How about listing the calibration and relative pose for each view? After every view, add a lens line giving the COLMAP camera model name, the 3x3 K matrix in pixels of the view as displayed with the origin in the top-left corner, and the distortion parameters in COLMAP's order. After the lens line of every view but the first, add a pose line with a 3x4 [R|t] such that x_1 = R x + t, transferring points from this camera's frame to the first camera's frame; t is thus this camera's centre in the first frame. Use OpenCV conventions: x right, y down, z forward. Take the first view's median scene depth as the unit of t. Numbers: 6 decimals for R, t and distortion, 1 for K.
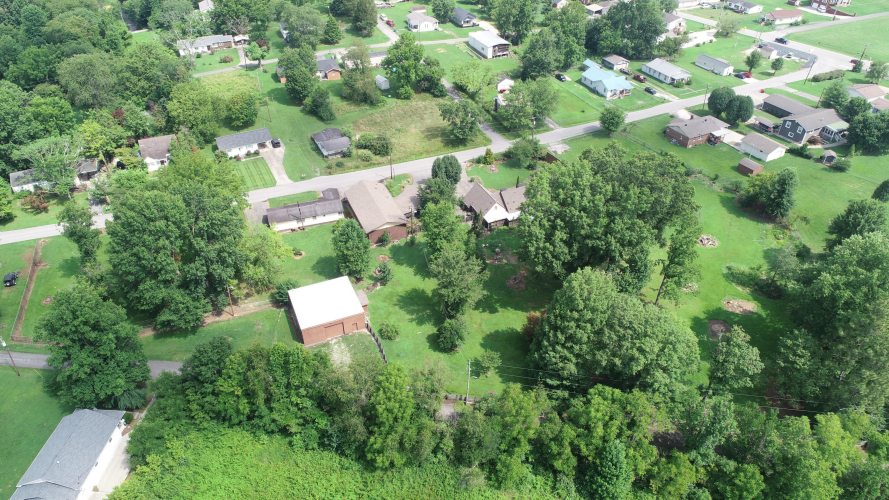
lens RADIAL K [[599.9, 0, 443.9], [0, 599.9, 250.7], [0, 0, 1]] dist [0.000434, 0.000090]
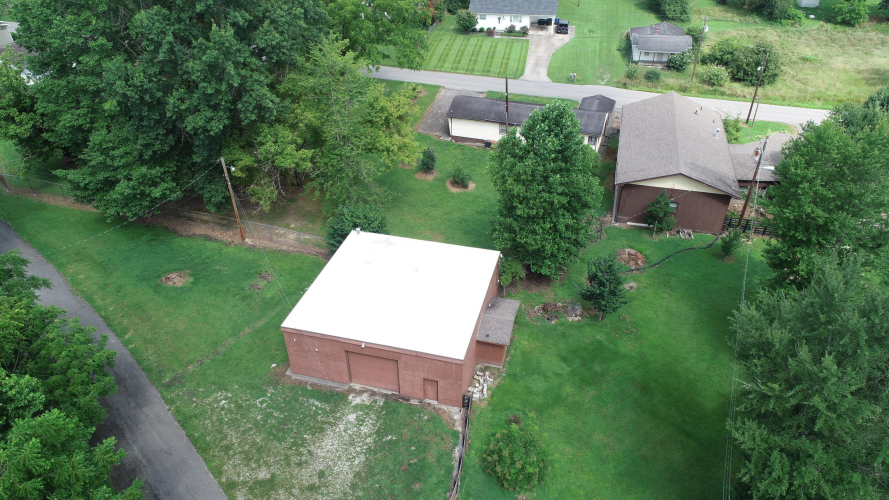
lens RADIAL K [[599.9, 0, 441.9], [0, 599.9, 251.2], [0, 0, 1]] dist [0.000434, 0.000090]
pose [[0.781342, 0.349173, -0.517284, 0.001239], [-0.365119, 0.927945, 0.074873, 0.018401], [0.506155, 0.130368, 0.852532, 0.456903]]
